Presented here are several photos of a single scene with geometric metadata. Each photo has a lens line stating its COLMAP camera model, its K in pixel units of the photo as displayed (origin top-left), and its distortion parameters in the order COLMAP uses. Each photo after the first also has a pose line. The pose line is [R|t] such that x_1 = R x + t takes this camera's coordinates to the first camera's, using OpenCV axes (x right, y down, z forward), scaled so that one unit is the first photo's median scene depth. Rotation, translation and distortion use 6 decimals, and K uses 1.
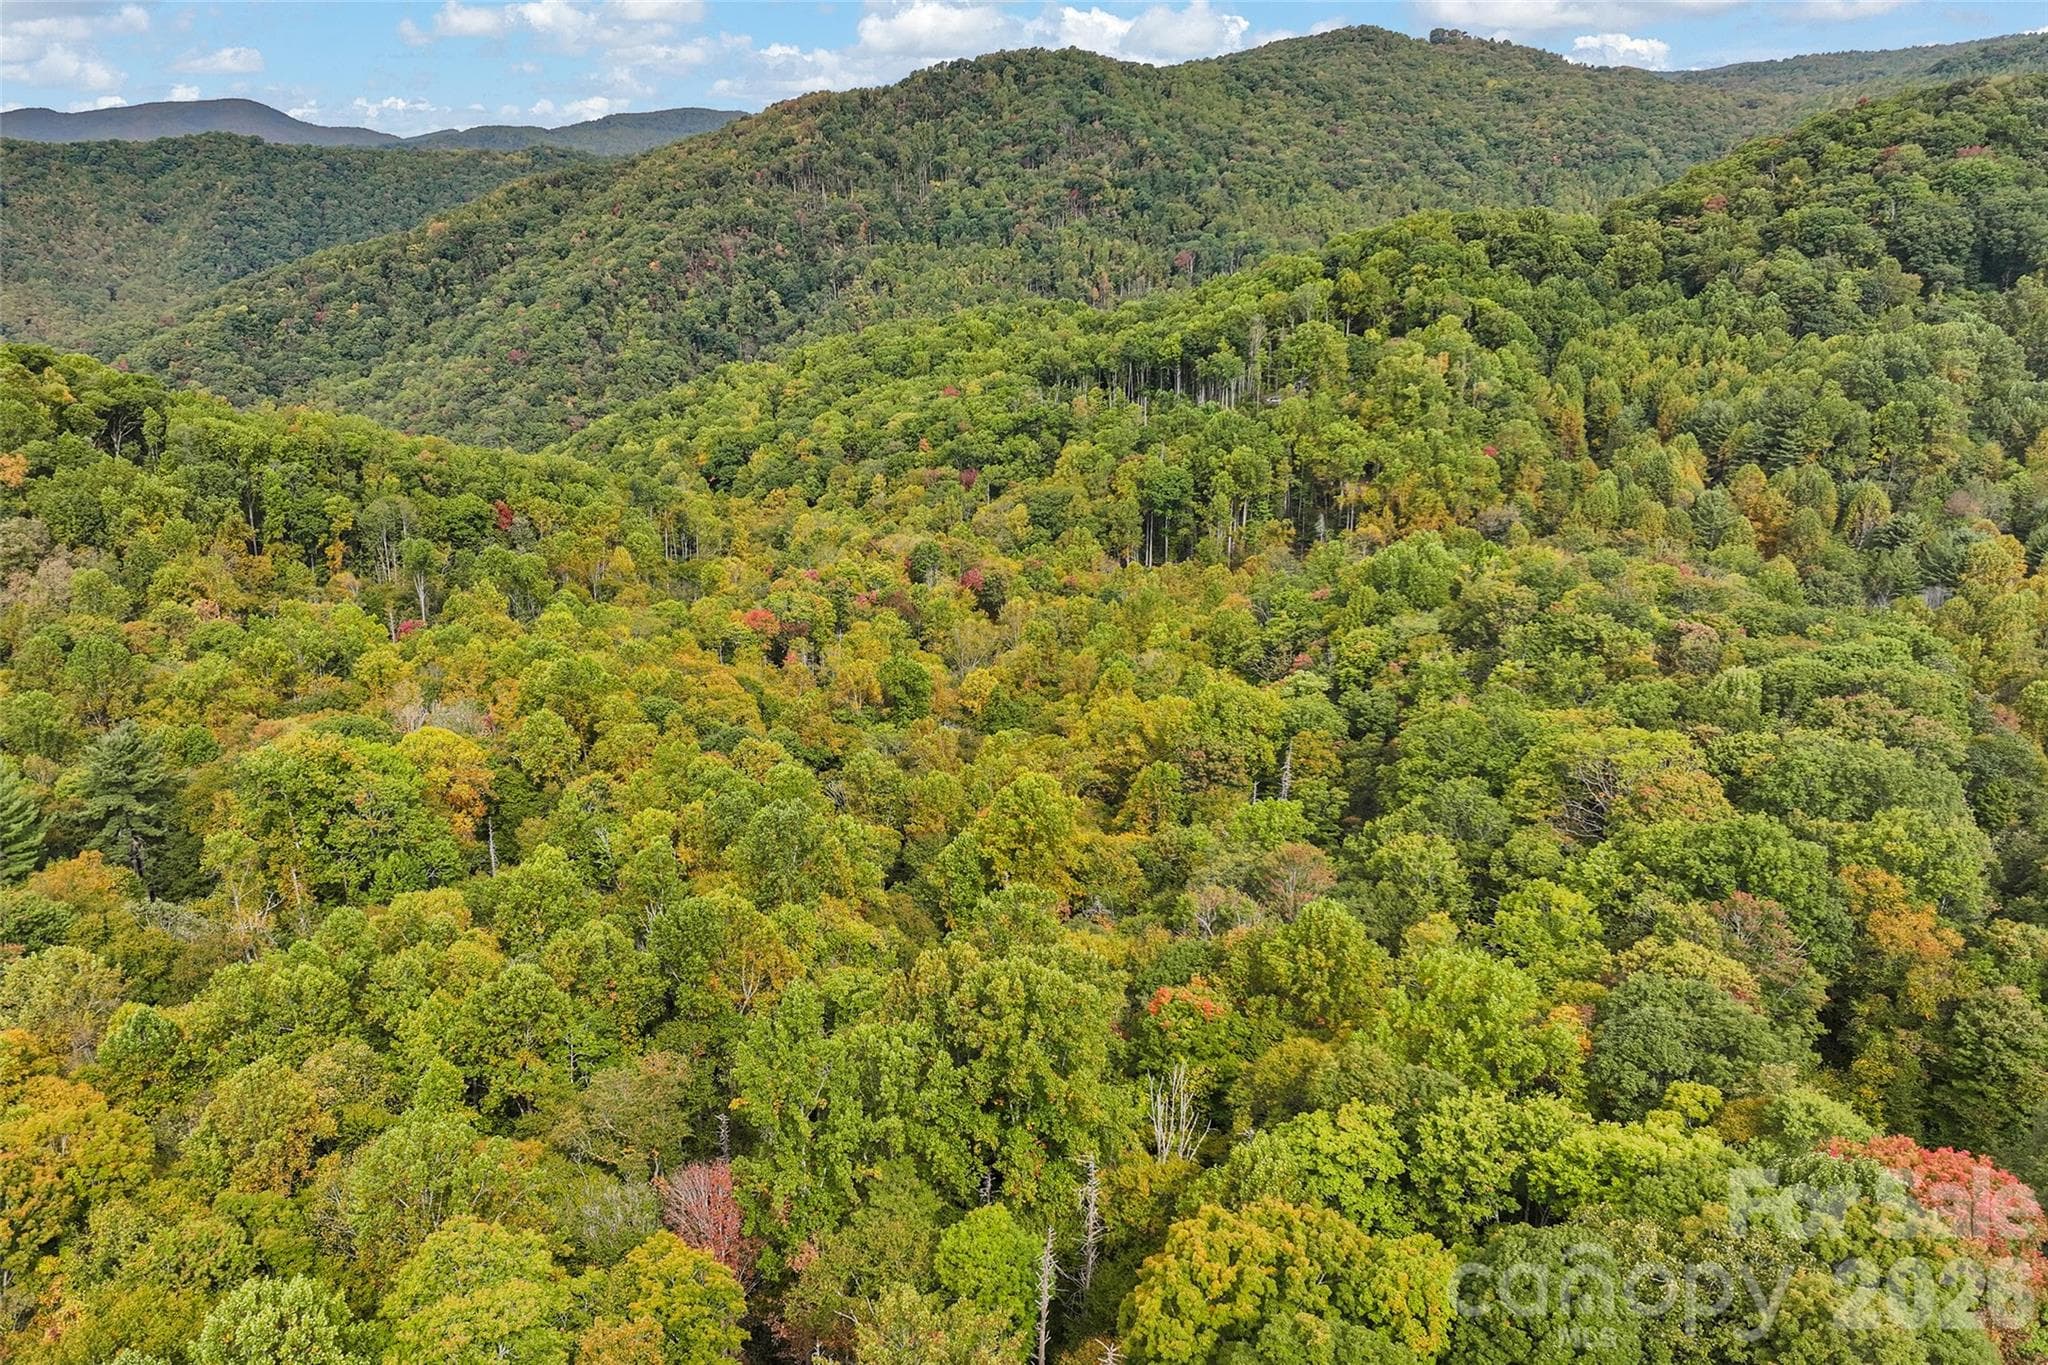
lens RADIAL K [[1755.1, 0, 847.5], [0, 1755.1, 680.4], [0, 0, 1]] dist [0.017230, -0.001607]
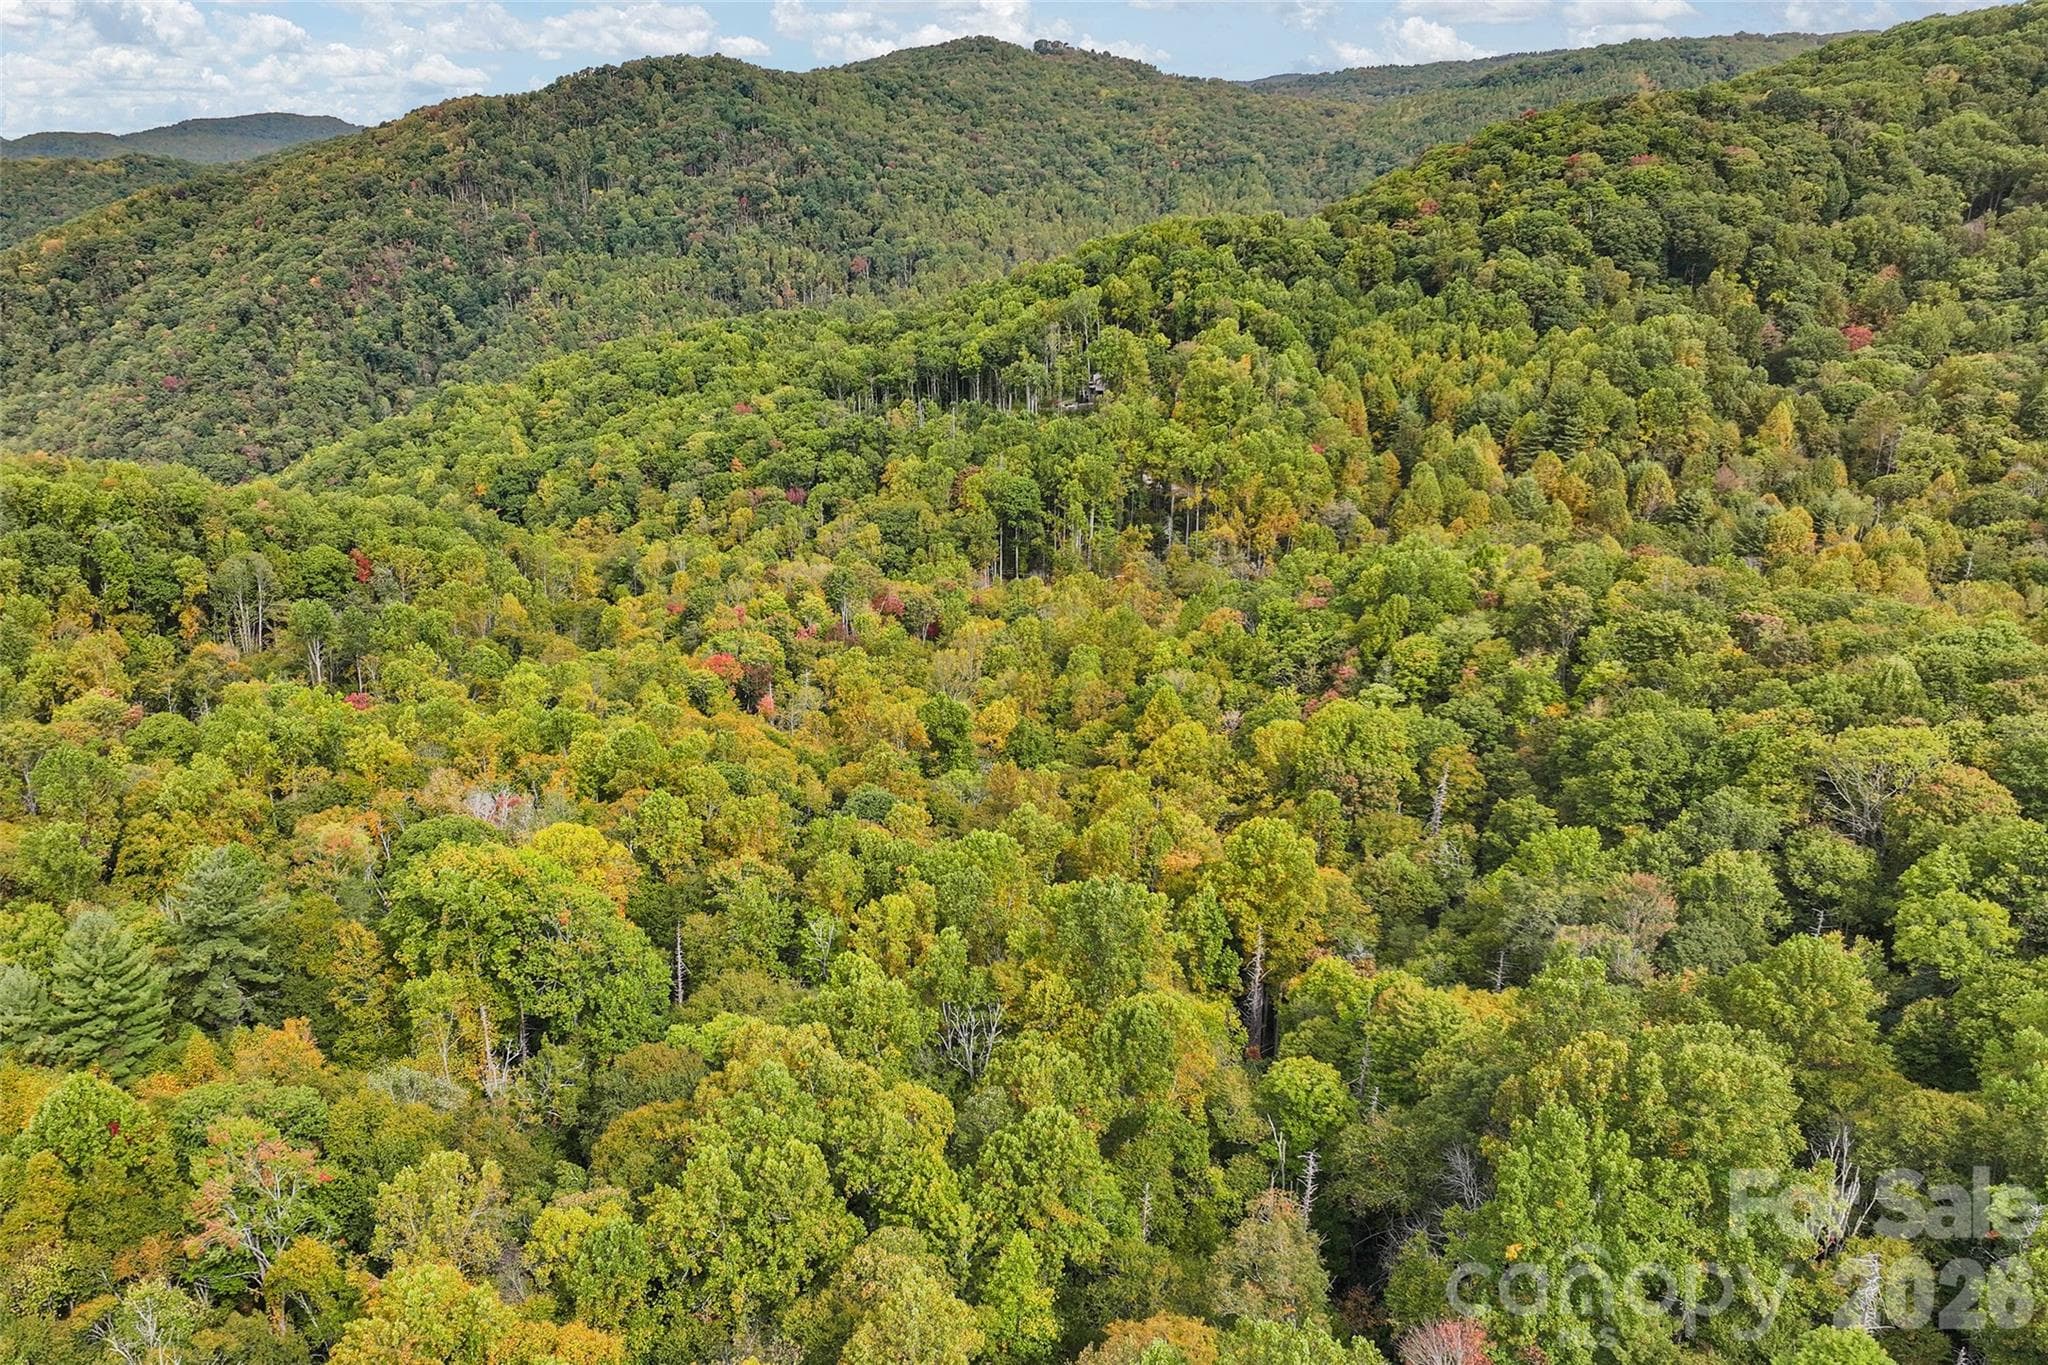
lens RADIAL K [[1743.9, 0, 860.7], [0, 1743.9, 685.7], [0, 0, 1]] dist [0.035553, -0.070530]
pose [[0.971012, -0.074011, 0.227283, -0.118355], [0.073640, 0.997233, 0.010123, -0.016848], [-0.227403, 0.006907, 0.973776, 0.043394]]
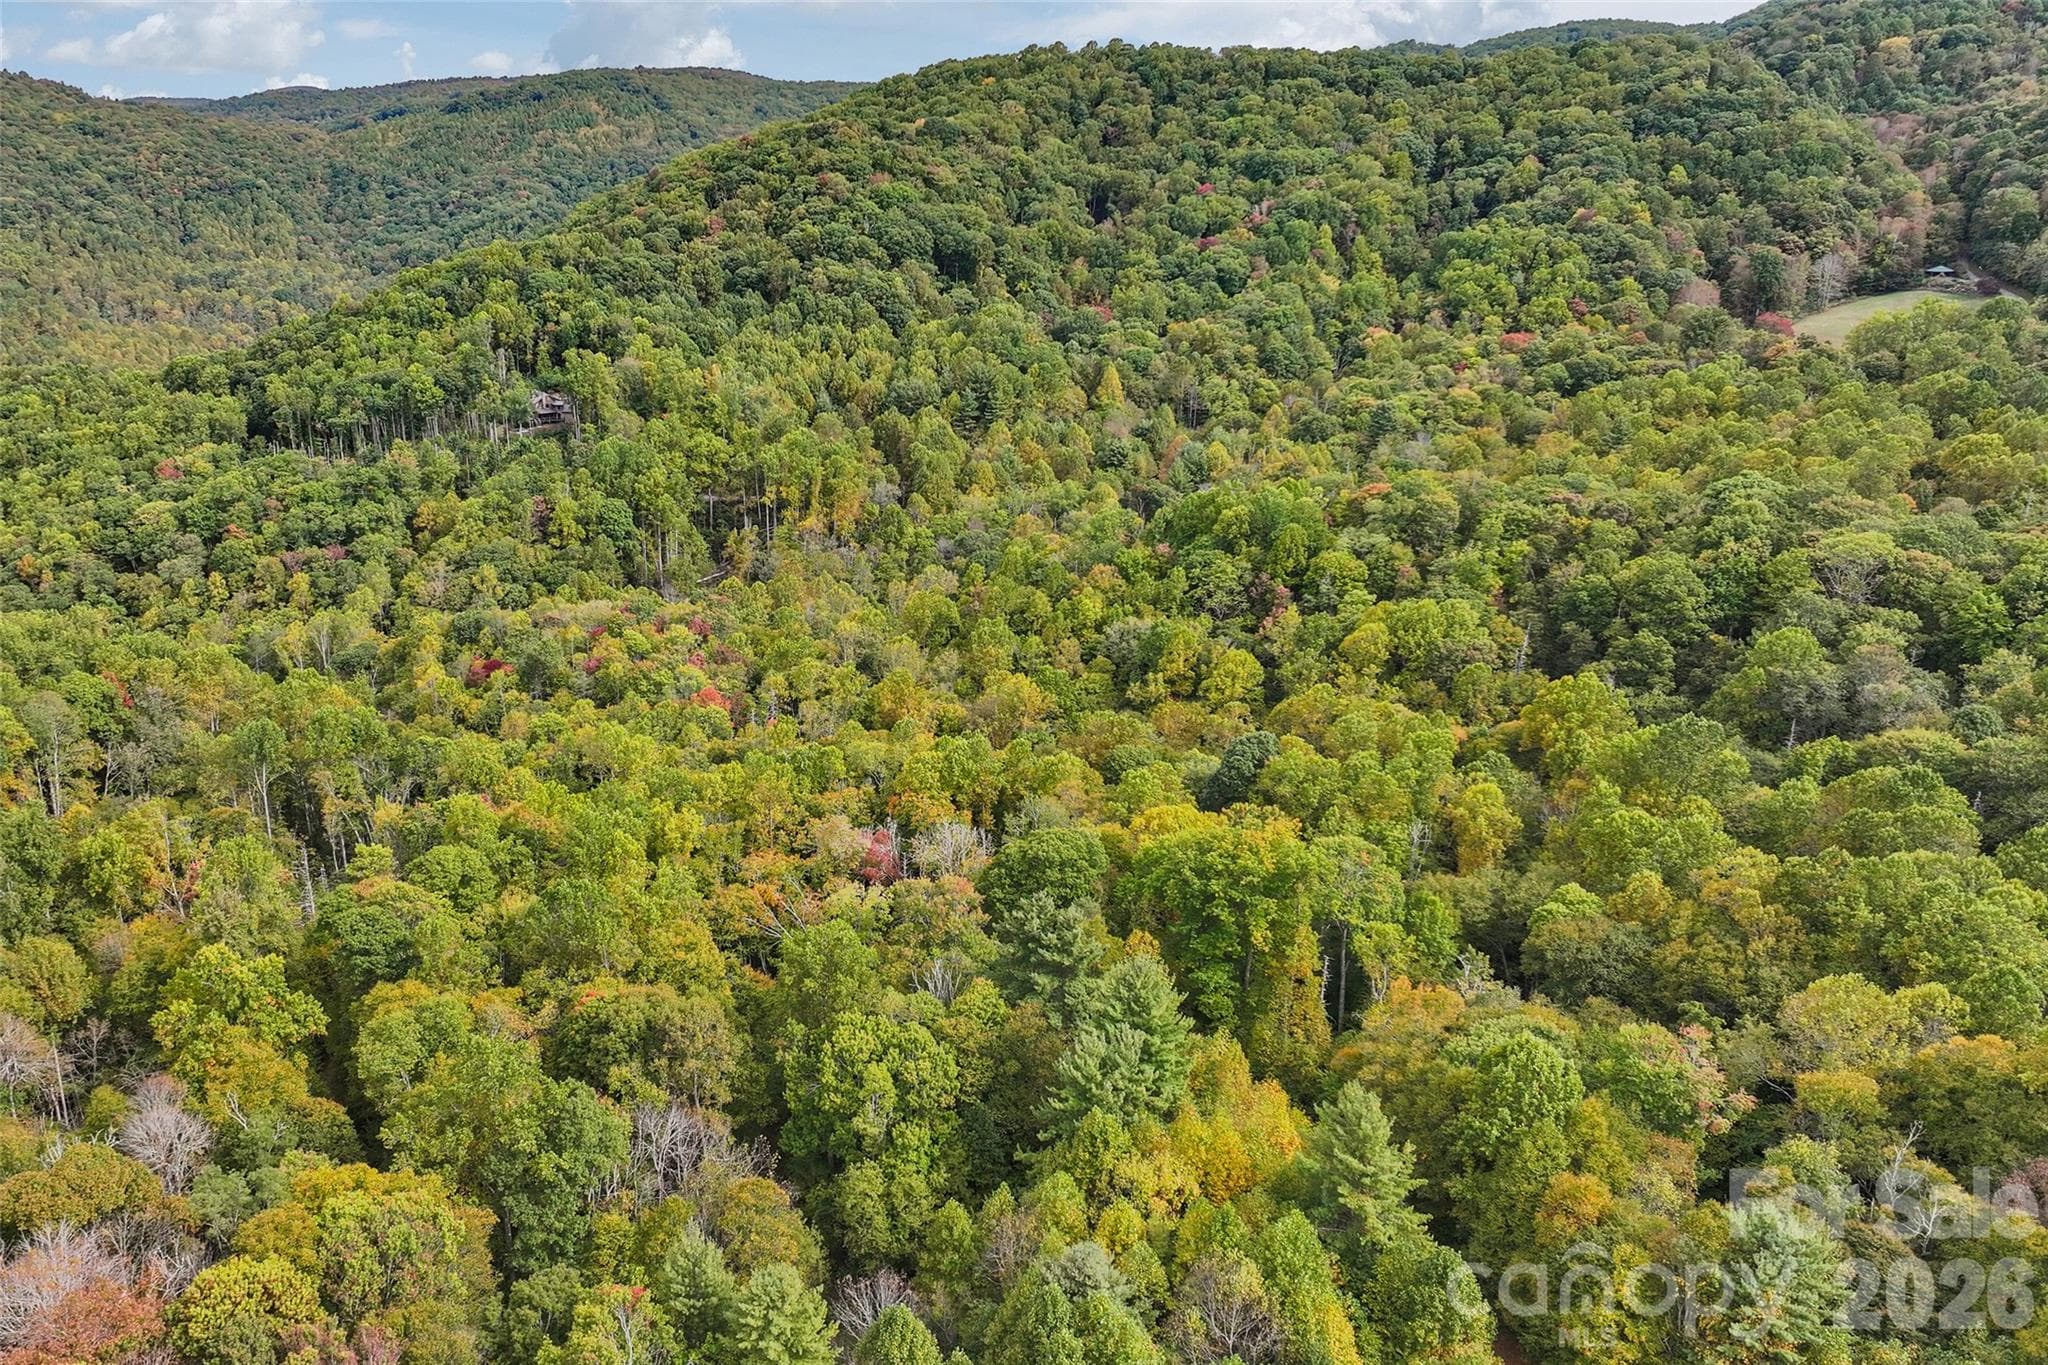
lens RADIAL K [[1743.9, 0, 860.7], [0, 1743.9, 685.7], [0, 0, 1]] dist [0.035553, -0.070530]
pose [[0.628957, -0.236035, 0.740743, -0.420639], [0.244694, 0.964475, 0.099559, -0.070736], [-0.737928, 0.118637, 0.664370, 0.204085]]
